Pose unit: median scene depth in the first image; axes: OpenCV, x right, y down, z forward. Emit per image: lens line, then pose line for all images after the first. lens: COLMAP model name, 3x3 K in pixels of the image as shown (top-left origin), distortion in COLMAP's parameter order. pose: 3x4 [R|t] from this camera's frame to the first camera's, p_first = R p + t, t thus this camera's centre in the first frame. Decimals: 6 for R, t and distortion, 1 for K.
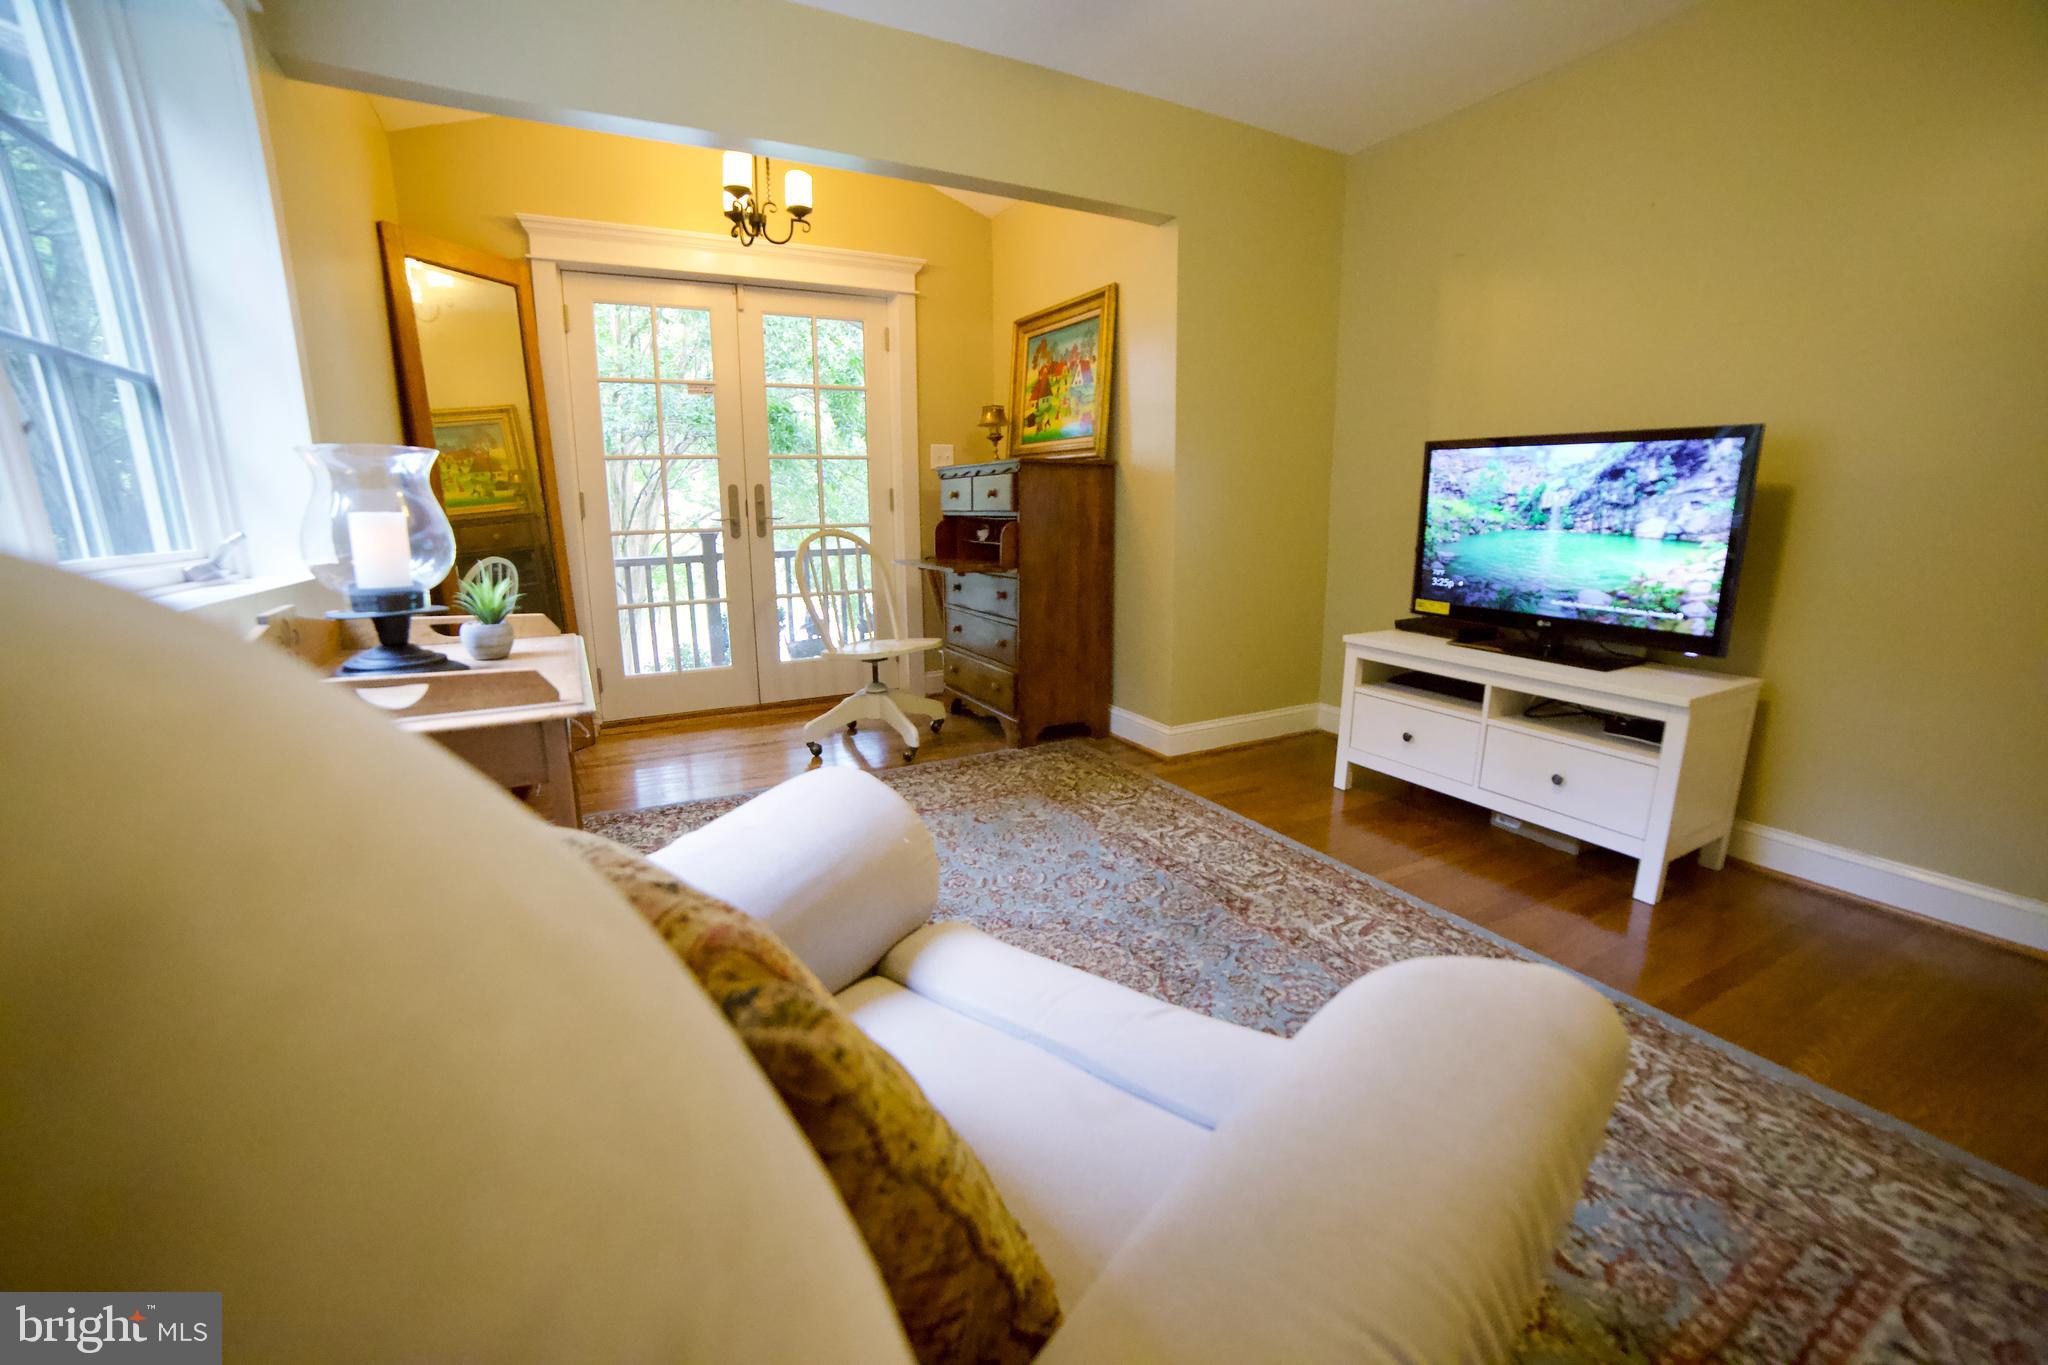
lens RADIAL K [[841.8, 0, 1024.0], [0, 841.8, 682.5], [0, 0, 1]] dist [-0.092094, 0.029102]
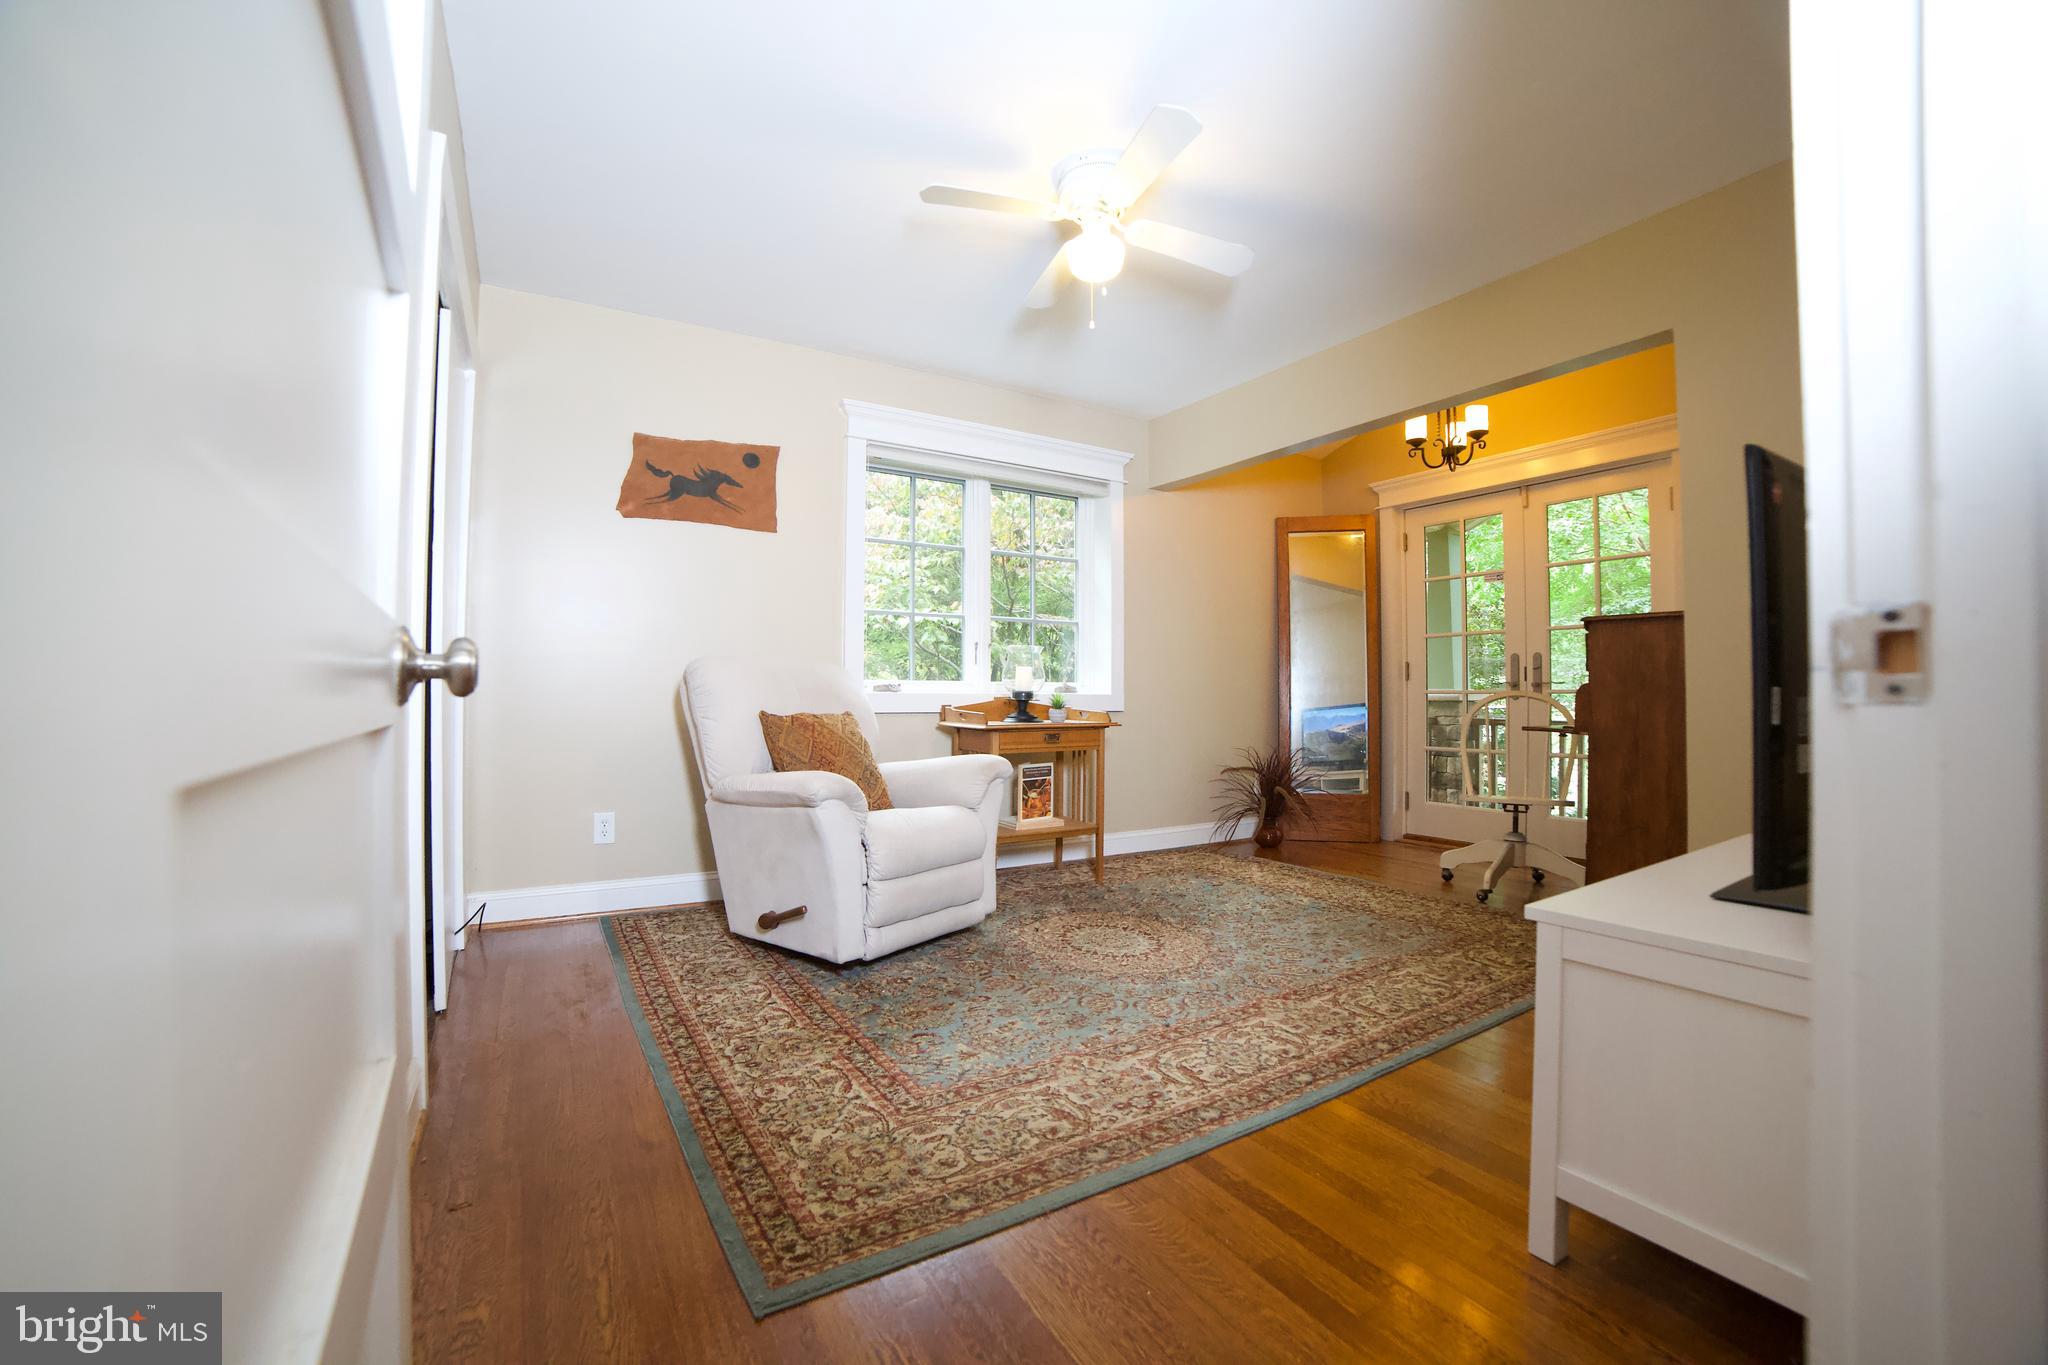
lens RADIAL K [[841.8, 0, 1024.0], [0, 841.8, 682.5], [0, 0, 1]] dist [-0.092094, 0.029102]
pose [[0.054696, -0.001665, -0.998502, 1.213049], [-0.210875, 0.977424, -0.013181, -0.056139], [0.975982, 0.211280, 0.053110, 0.430062]]
